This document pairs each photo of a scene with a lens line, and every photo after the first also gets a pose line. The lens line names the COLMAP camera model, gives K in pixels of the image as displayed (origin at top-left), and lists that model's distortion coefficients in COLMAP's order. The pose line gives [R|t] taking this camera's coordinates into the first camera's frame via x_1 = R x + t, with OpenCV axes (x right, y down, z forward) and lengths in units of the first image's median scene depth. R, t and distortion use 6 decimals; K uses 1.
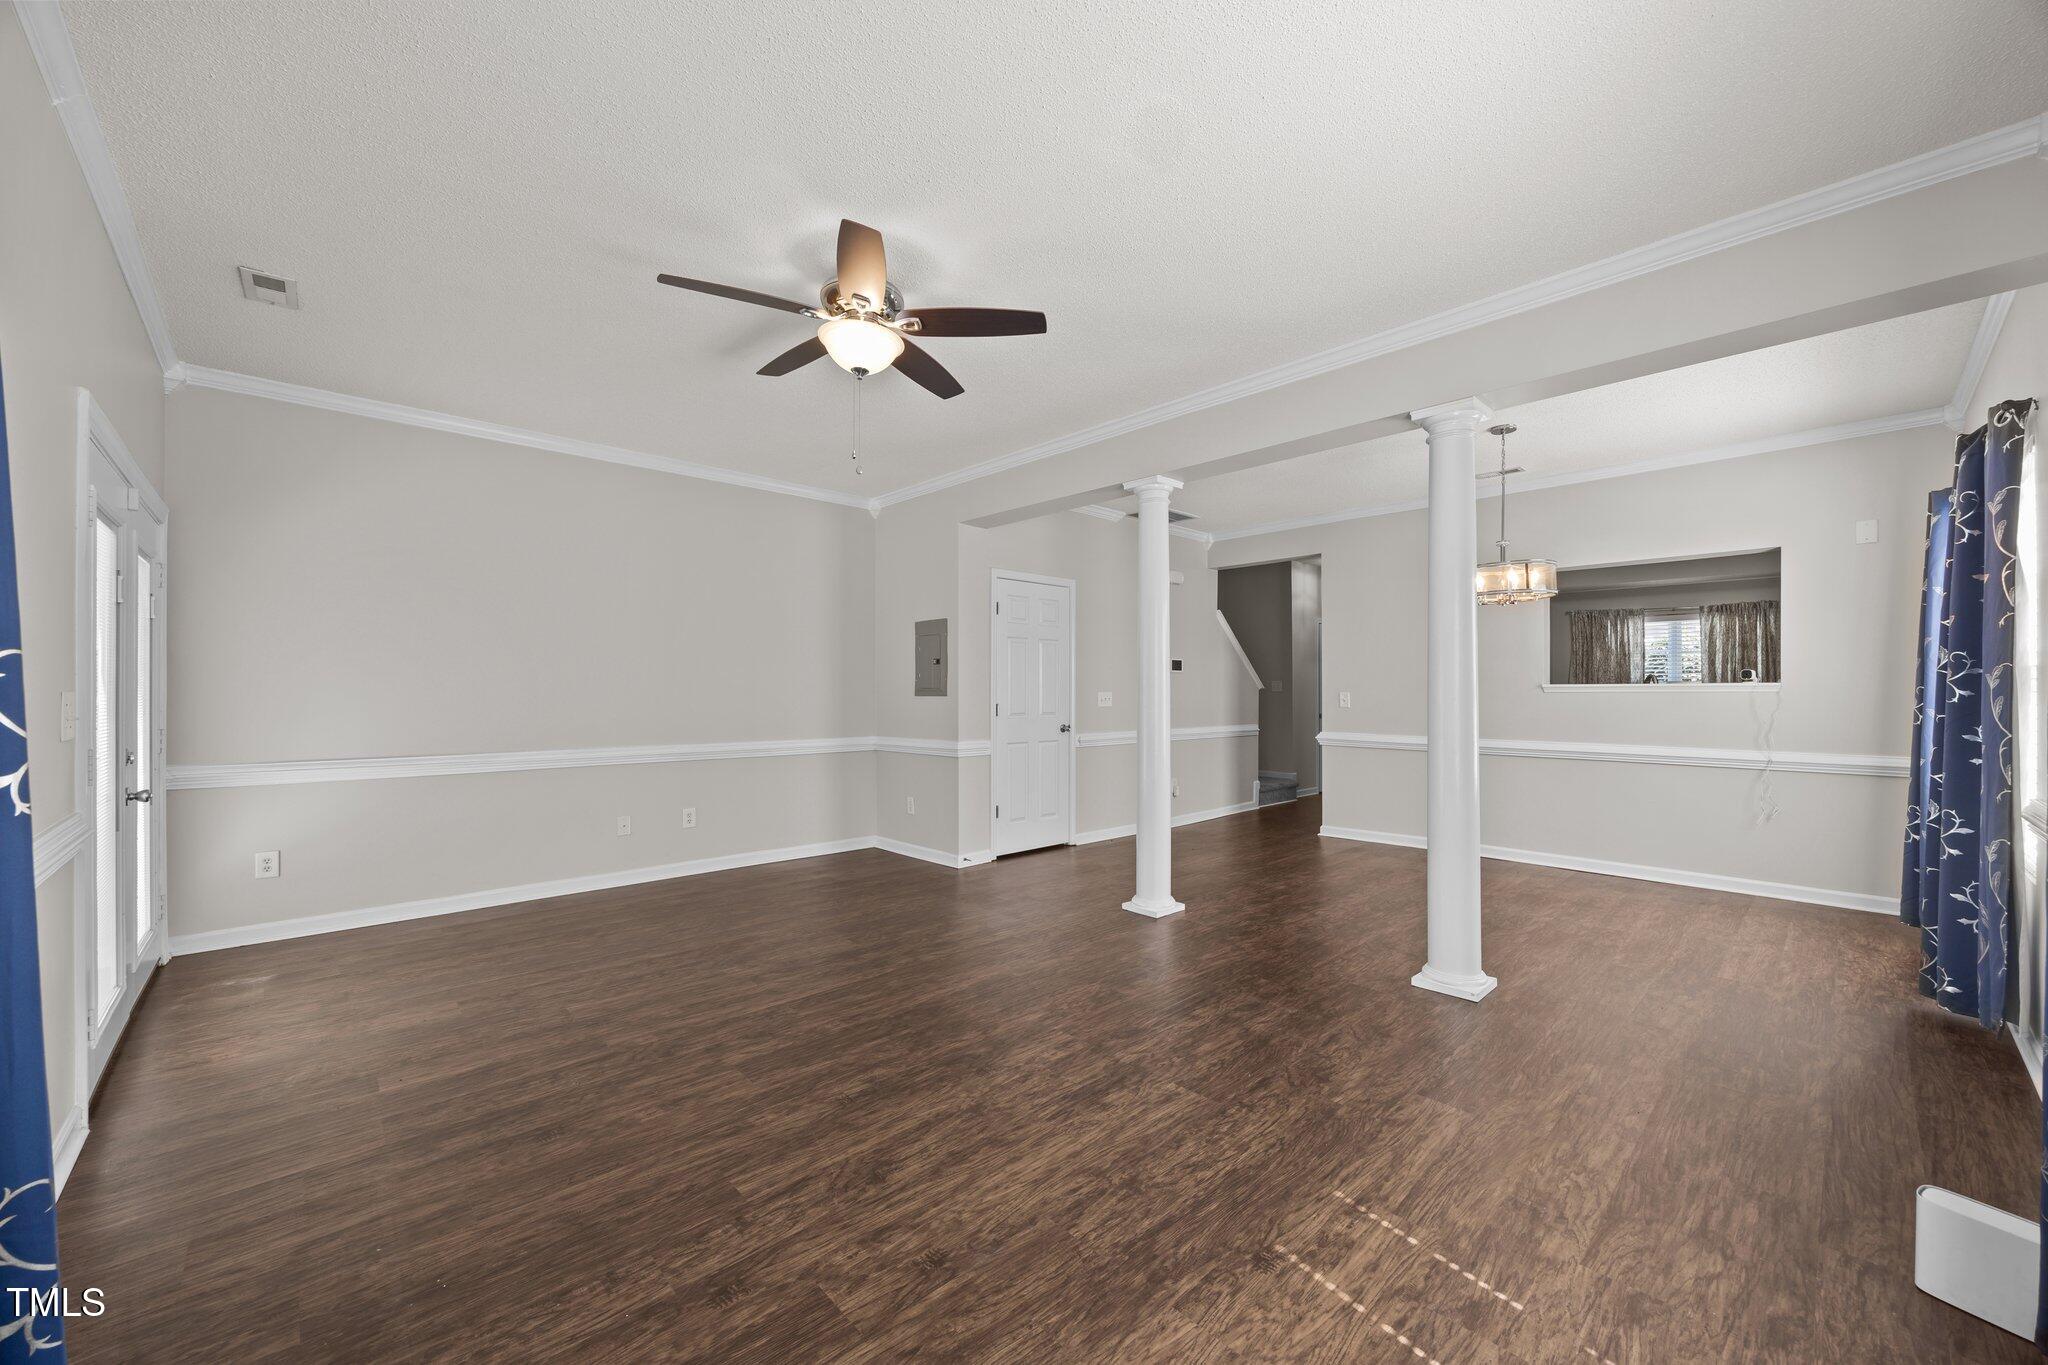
lens RADIAL K [[781.8, 0, 1035.1], [0, 781.8, 693.0], [0, 0, 1]] dist [-0.002413, -0.000229]
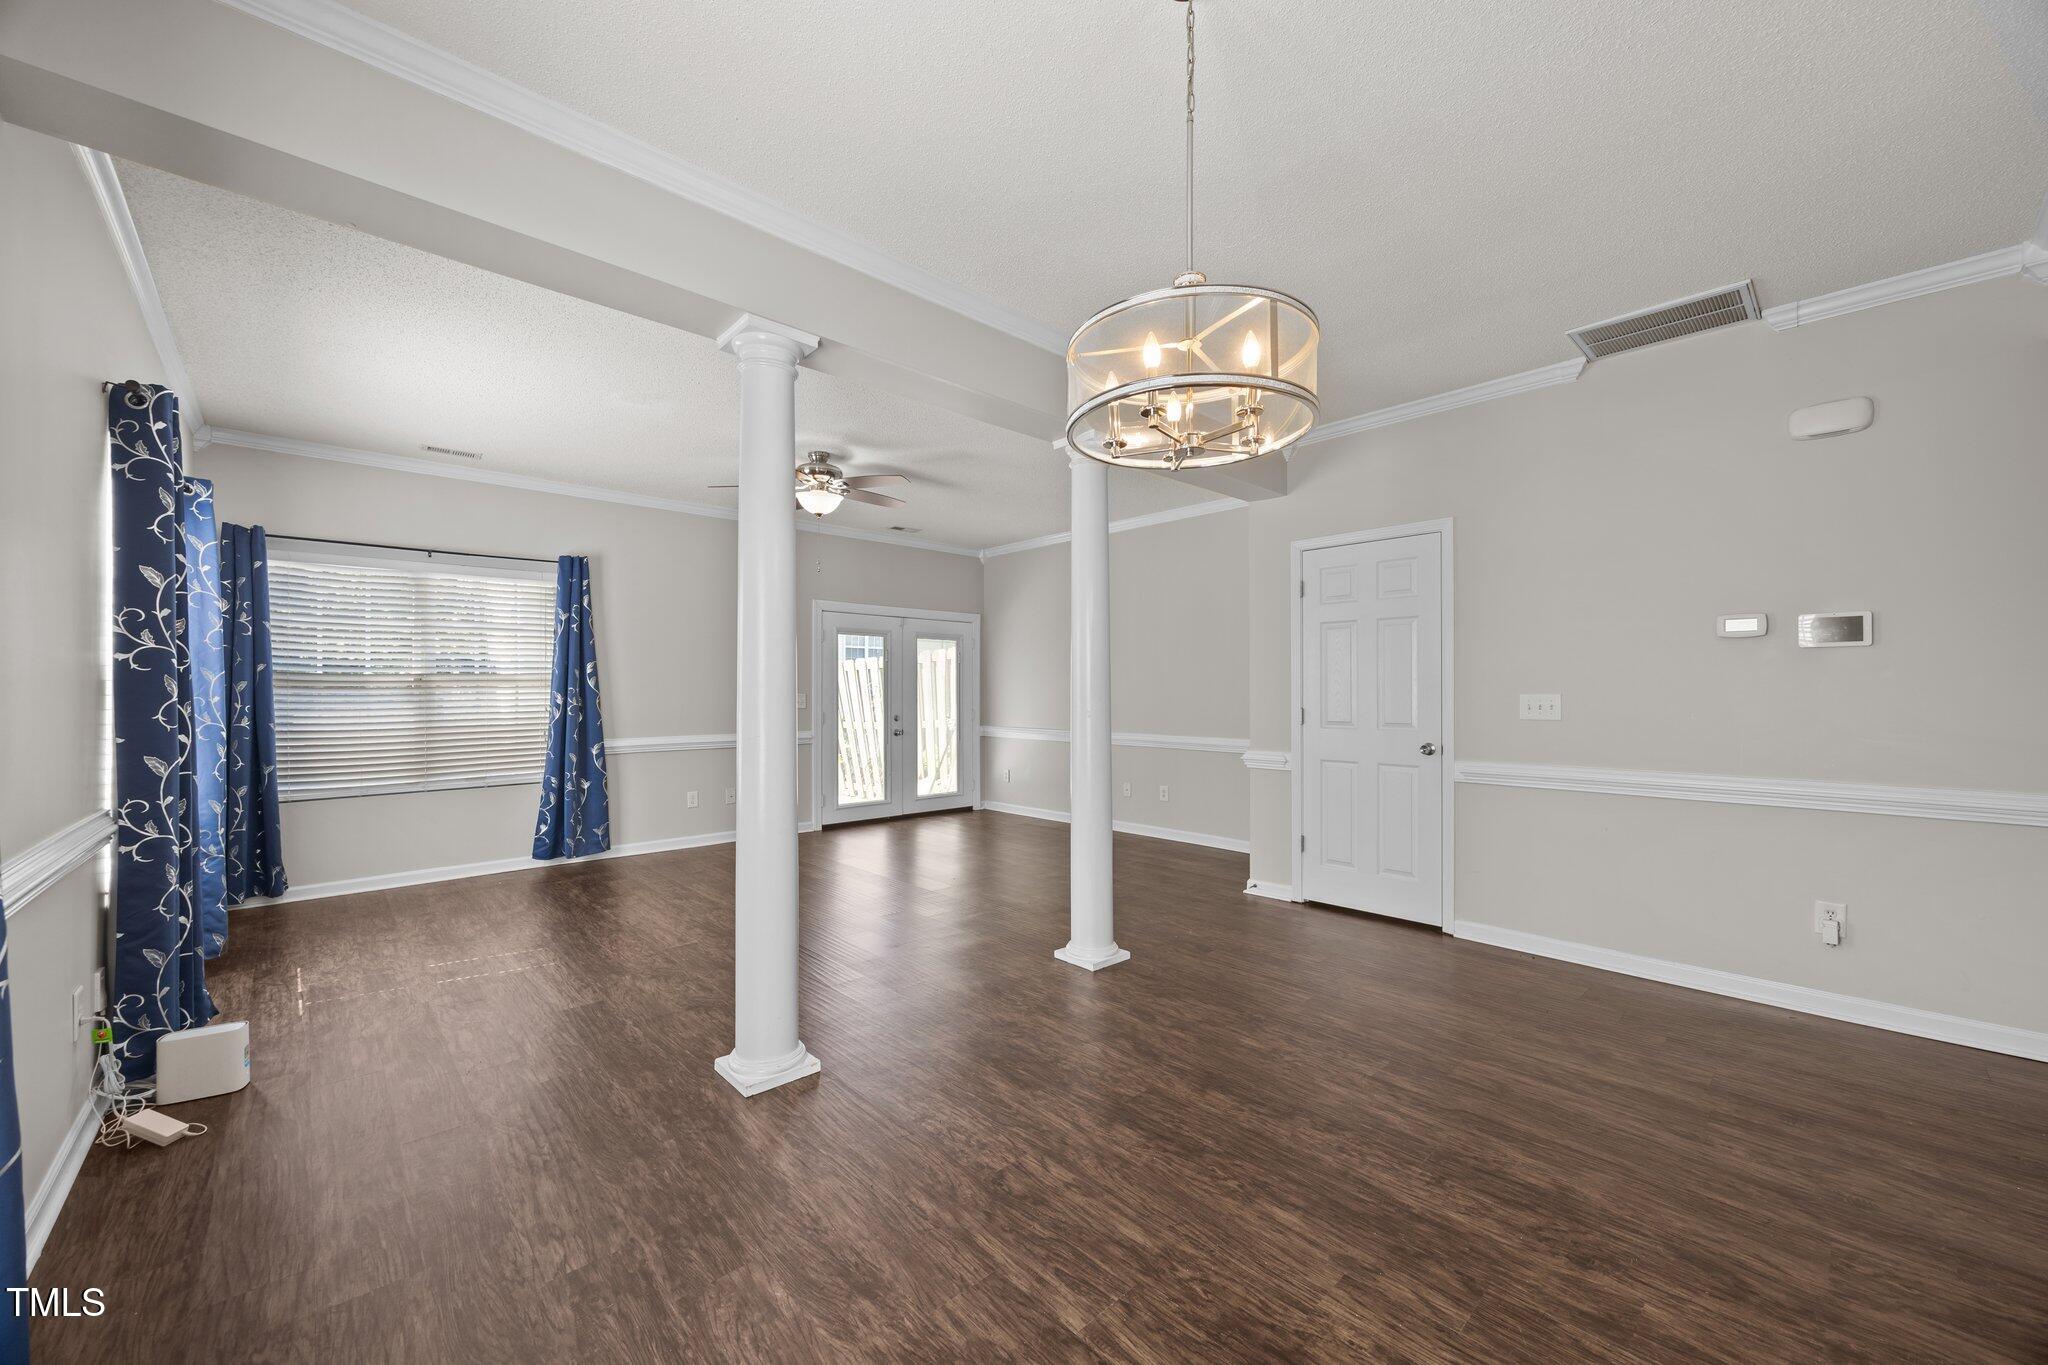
lens RADIAL K [[781.8, 0, 1023.9], [0, 781.8, 690.8], [0, 0, 1]] dist [-0.002413, -0.000229]
pose [[-0.015366, -0.002757, -0.999878, 2.116087], [0.000461, 0.999996, -0.002764, -0.005996], [0.999882, -0.000503, -0.015364, 2.038873]]
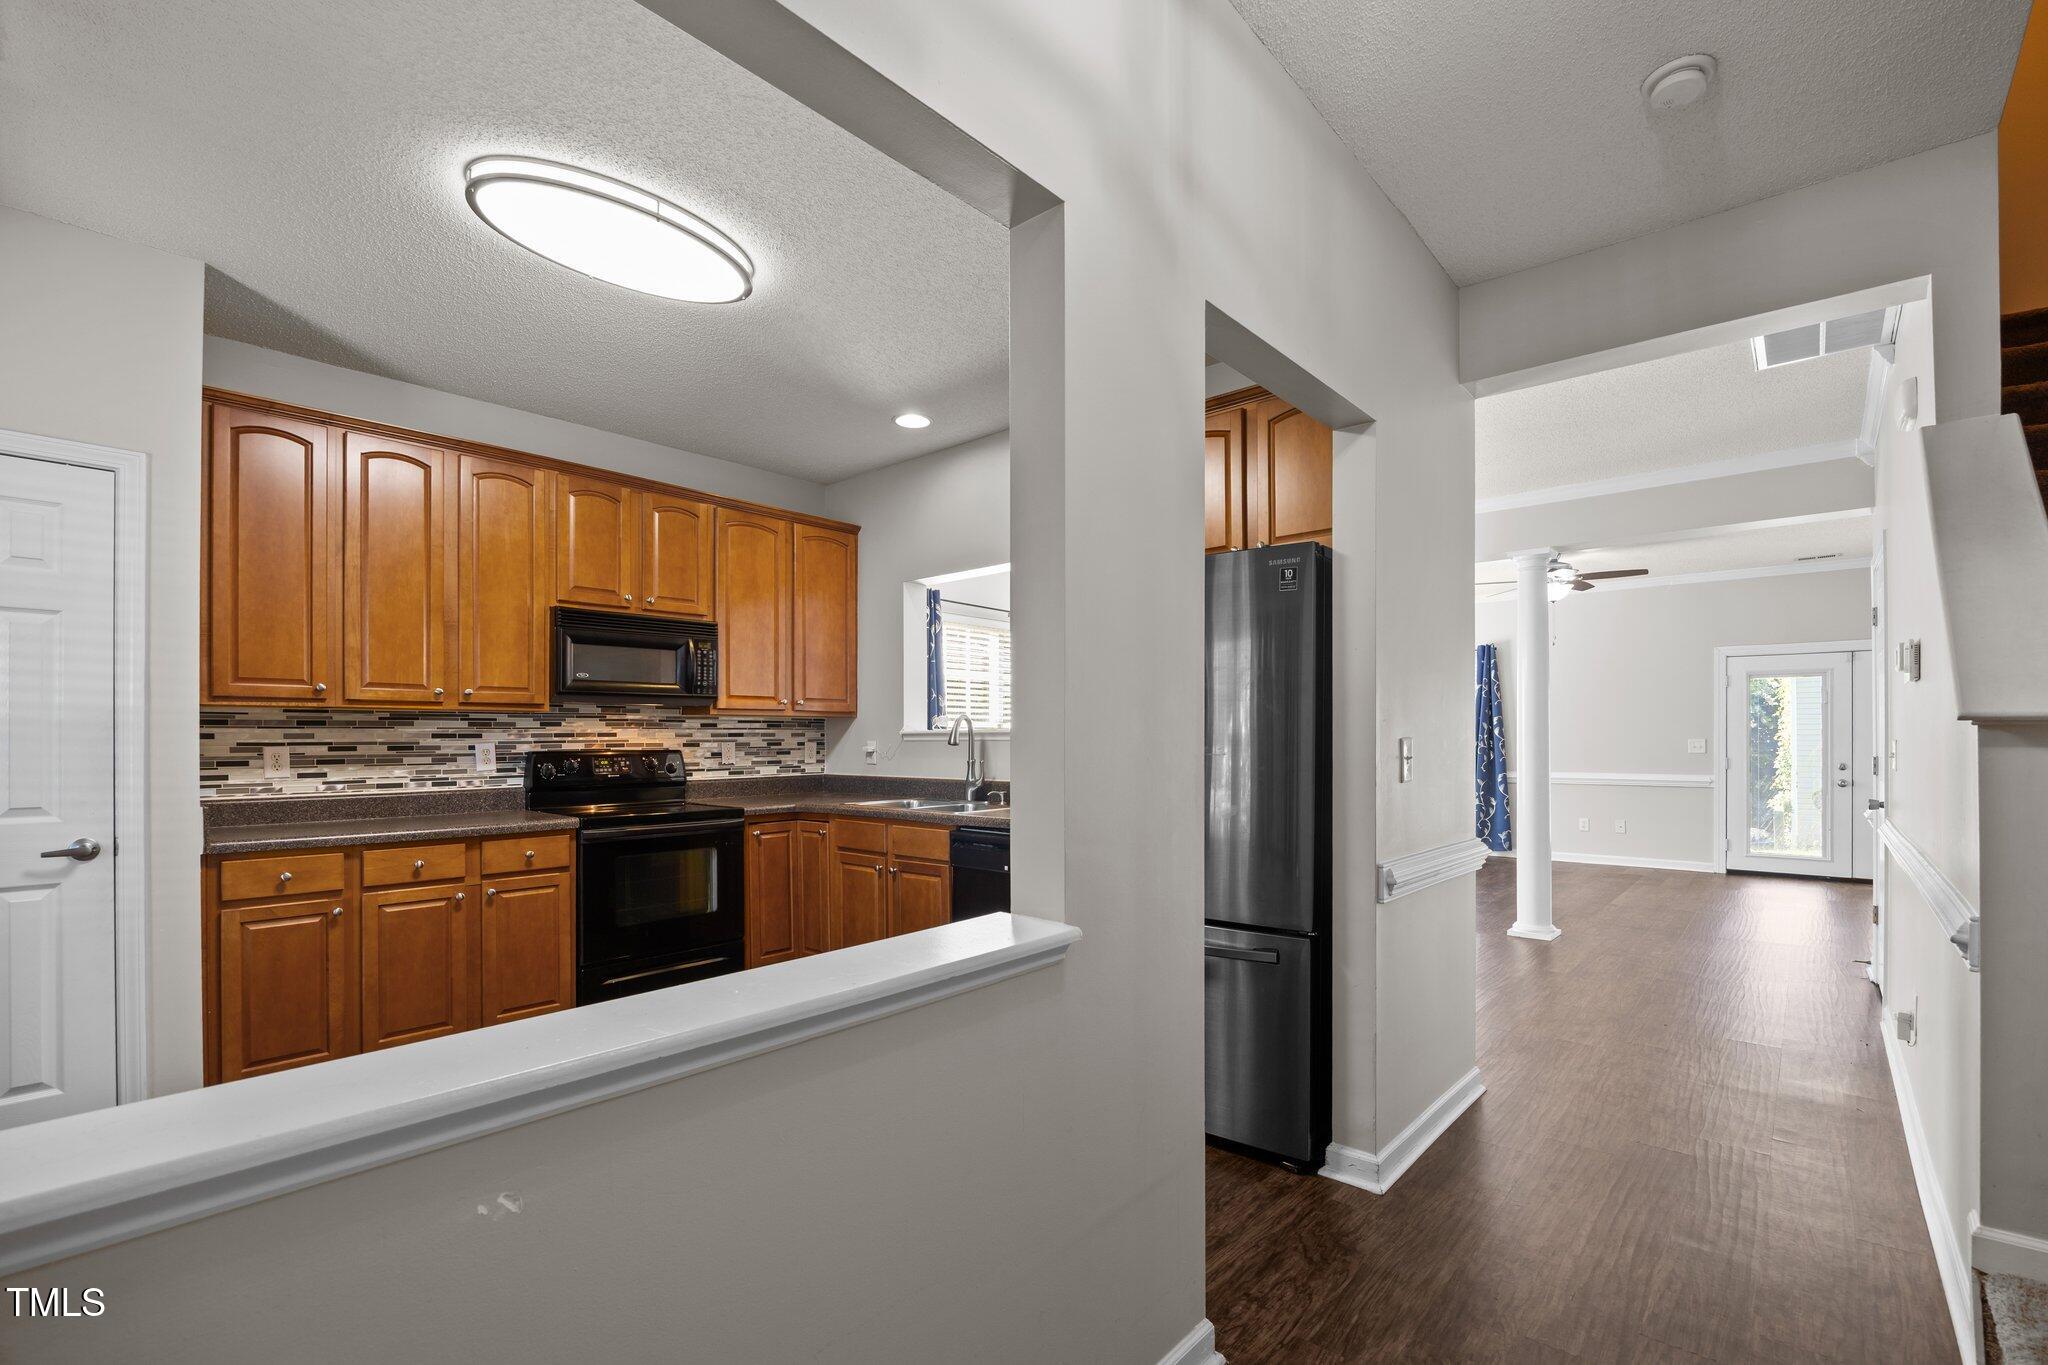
lens RADIAL K [[914.9, 0, 1054.6], [0, 914.9, 734.1], [0, 0, 1]] dist [-0.003179, -0.000178]
pose [[-0.993646, 0.000771, -0.112545, 2.124150], [0.001184, 0.999993, -0.003599, -0.013772], [0.112541, -0.003710, -0.993640, 4.818508]]
